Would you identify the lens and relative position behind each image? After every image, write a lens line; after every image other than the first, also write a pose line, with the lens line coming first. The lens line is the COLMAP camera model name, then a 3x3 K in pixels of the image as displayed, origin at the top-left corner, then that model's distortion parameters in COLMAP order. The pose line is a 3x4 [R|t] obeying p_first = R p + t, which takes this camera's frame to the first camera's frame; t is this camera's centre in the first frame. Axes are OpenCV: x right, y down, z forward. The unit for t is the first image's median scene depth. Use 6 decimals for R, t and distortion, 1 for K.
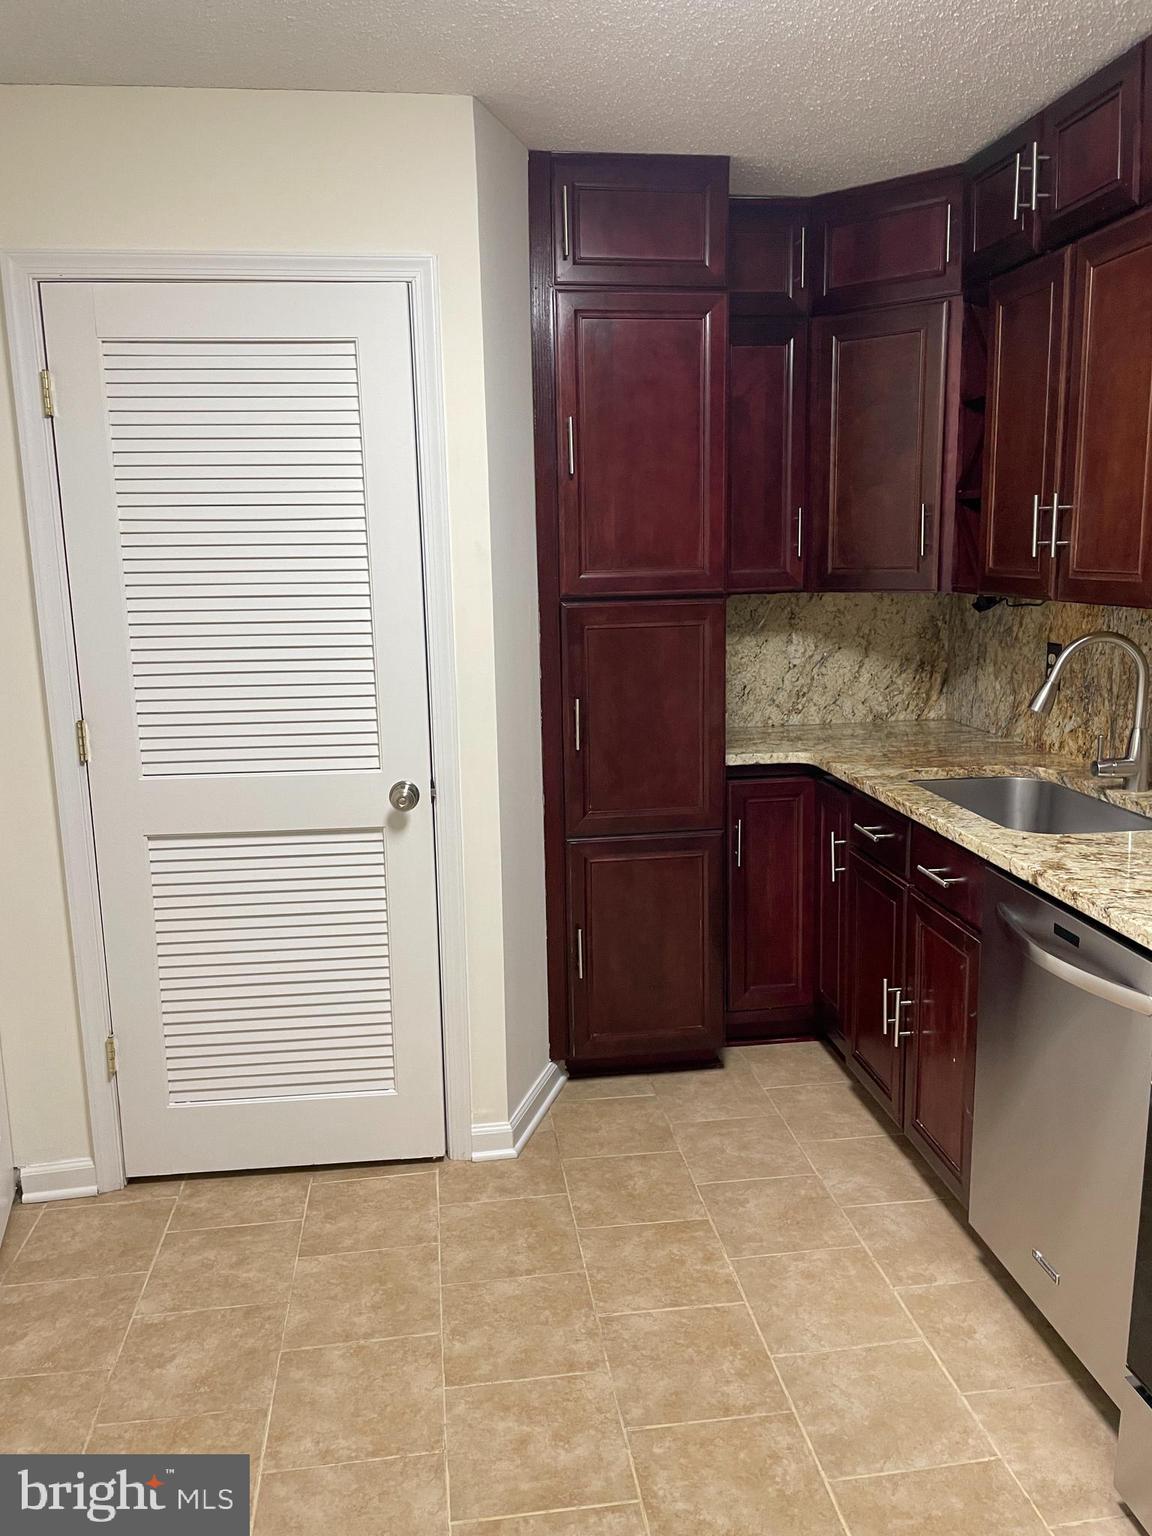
lens RADIAL K [[1167.7, 0, 580.4], [0, 1167.7, 755.6], [0, 0, 1]] dist [0.087327, -0.116403]
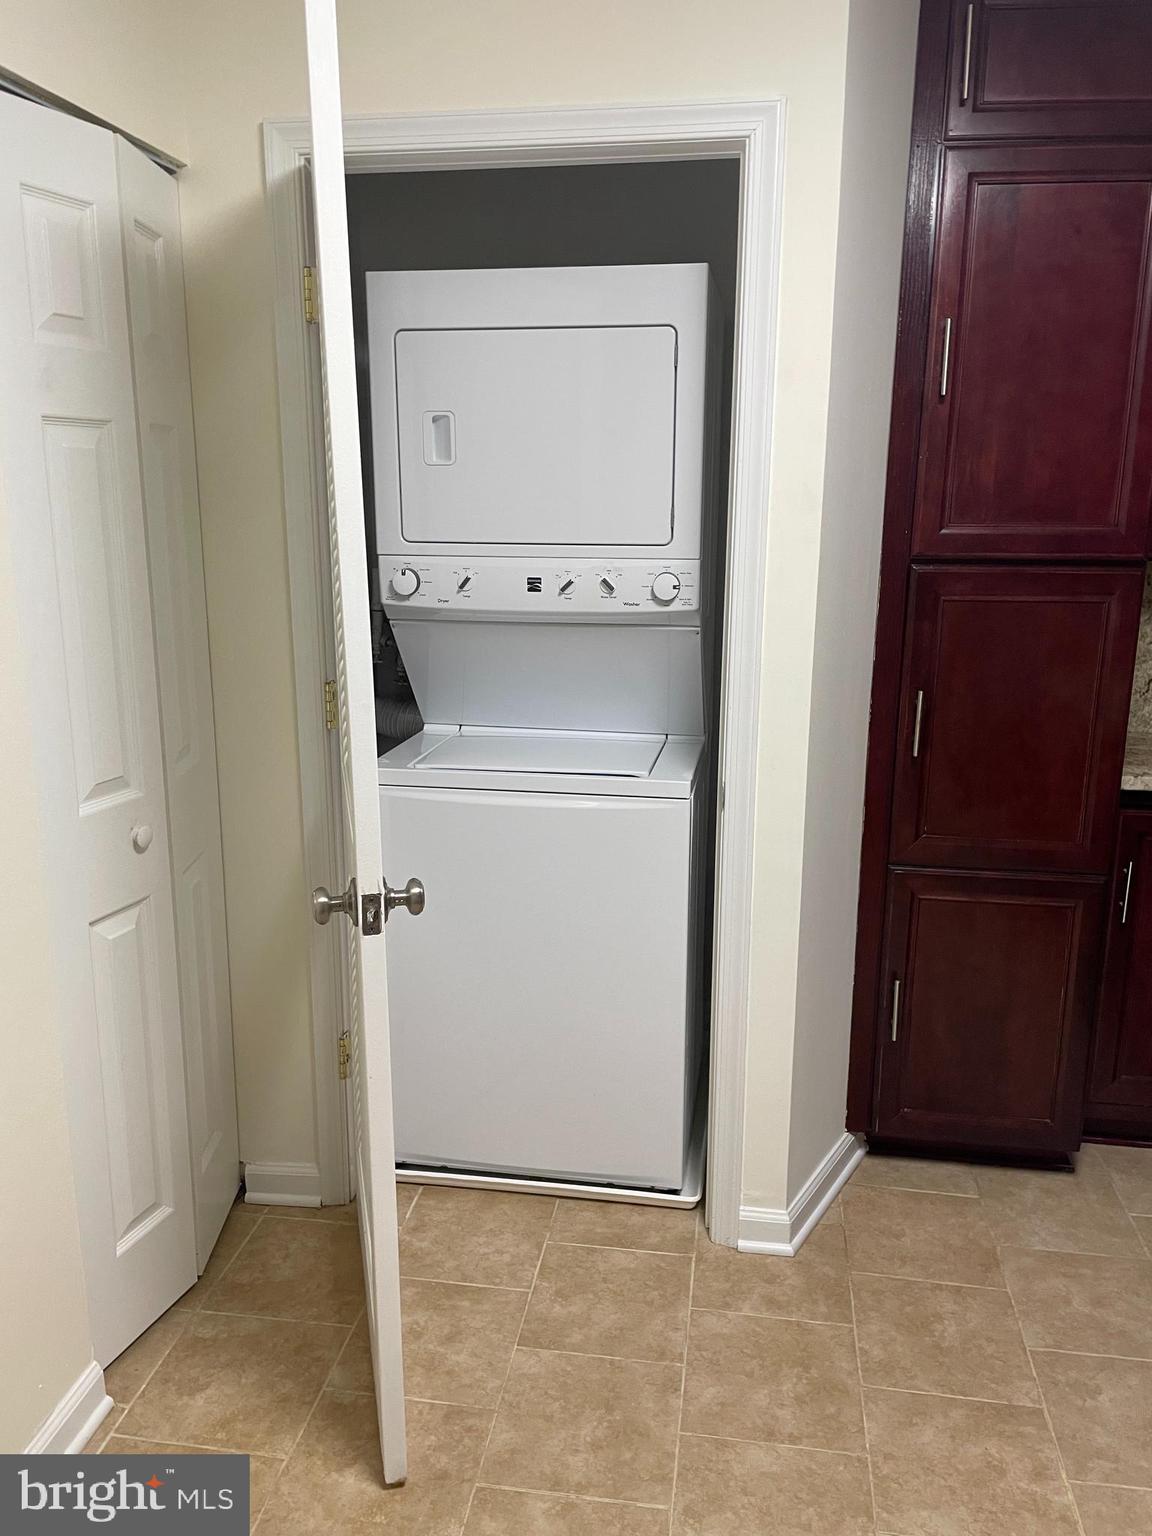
lens RADIAL K [[1167.7, 0, 583.5], [0, 1167.7, 760.4], [0, 0, 1]] dist [0.087327, -0.116403]
pose [[0.960295, 0.088745, -0.264494, -0.008104], [-0.073683, 0.995072, 0.066353, -0.041427], [0.269079, -0.044230, 0.962102, 0.205199]]
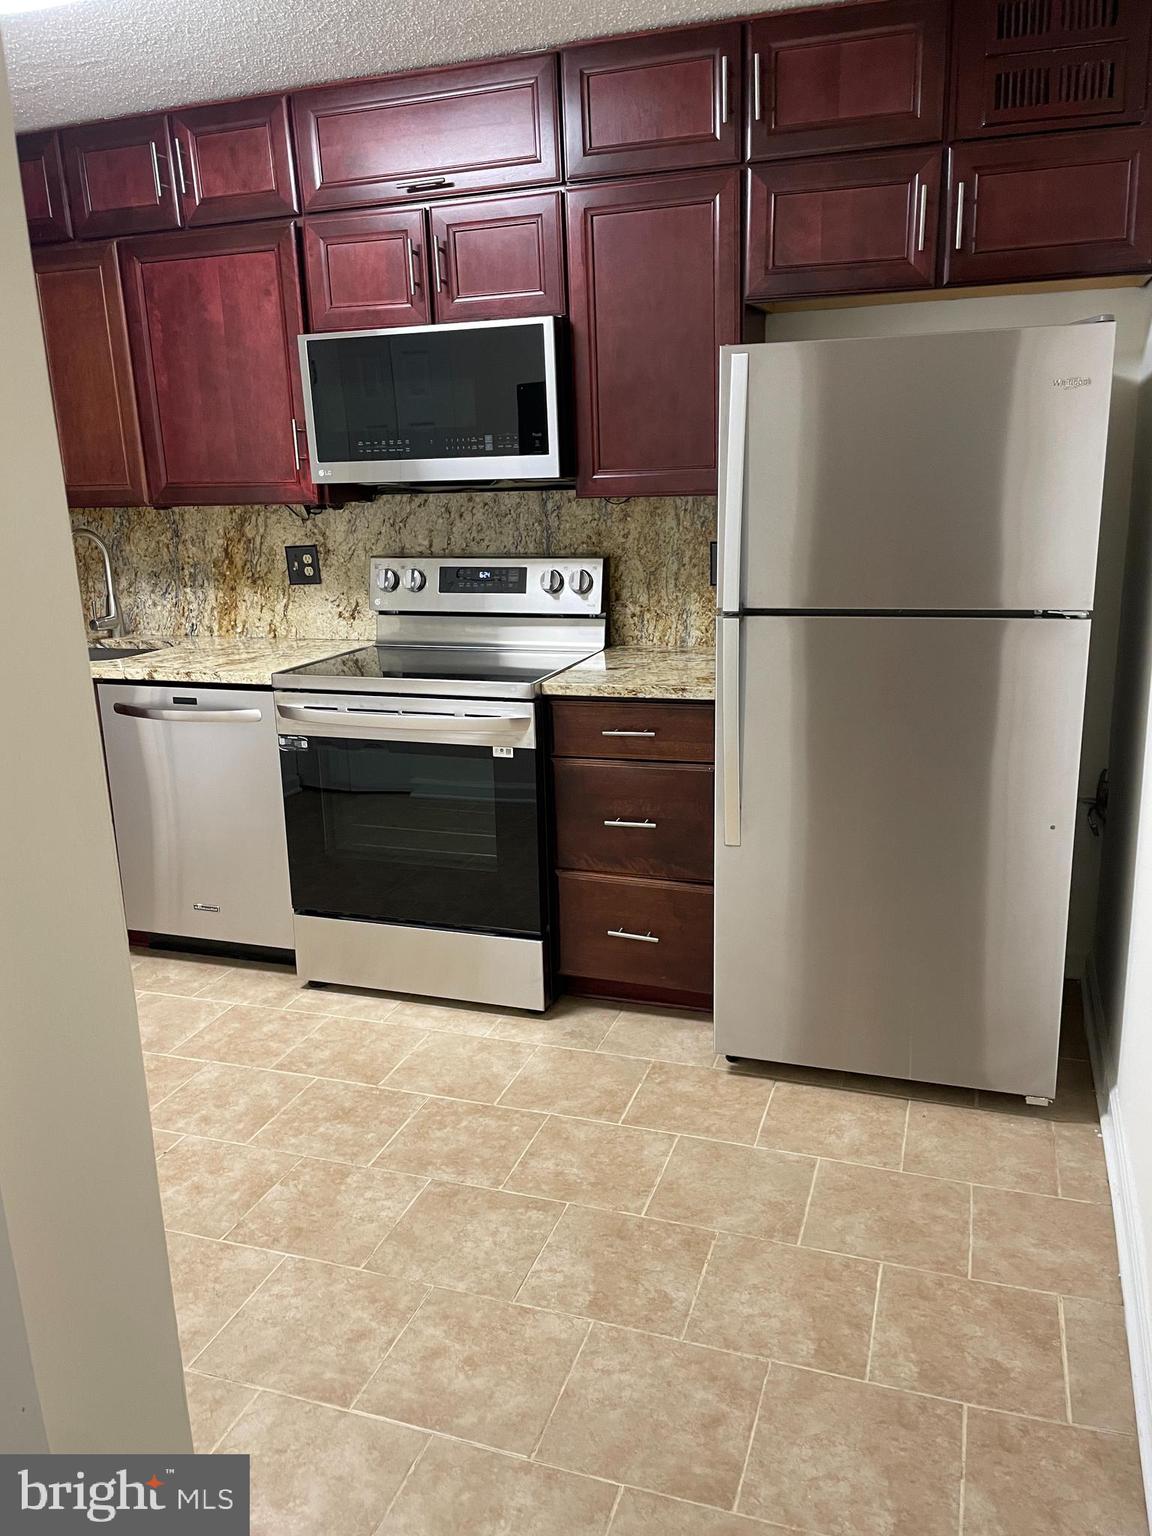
lens RADIAL K [[1167.7, 0, 581.3], [0, 1167.7, 748.3], [0, 0, 1]] dist [0.087327, -0.116403]
pose [[0.455115, -0.207643, 0.865884, -0.556532], [0.183834, 0.973392, 0.136800, 0.067078], [-0.871249, 0.096919, 0.481177, -0.191640]]
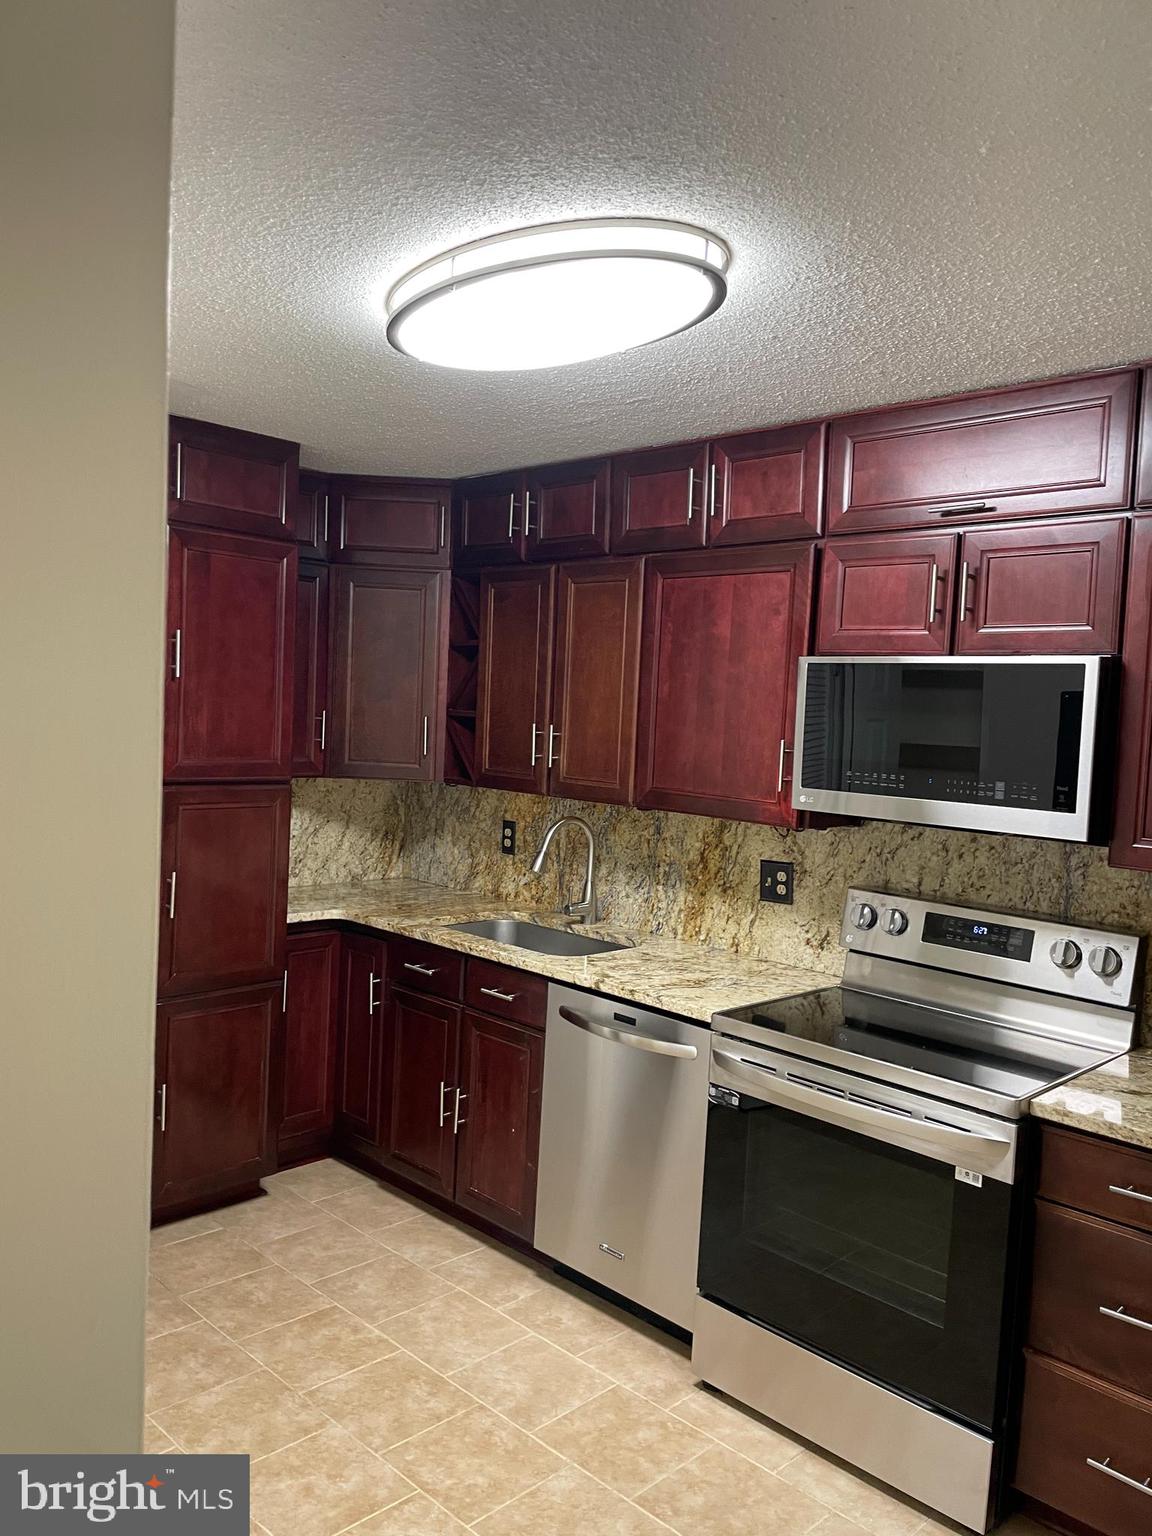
lens RADIAL K [[1167.7, 0, 573.4], [0, 1167.7, 769.3], [0, 0, 1]] dist [0.087327, -0.116403]
pose [[0.795466, 0.023673, 0.605535, -0.417576], [0.046680, 0.993874, -0.100176, -0.016554], [-0.604197, 0.107953, 0.789488, -0.149407]]
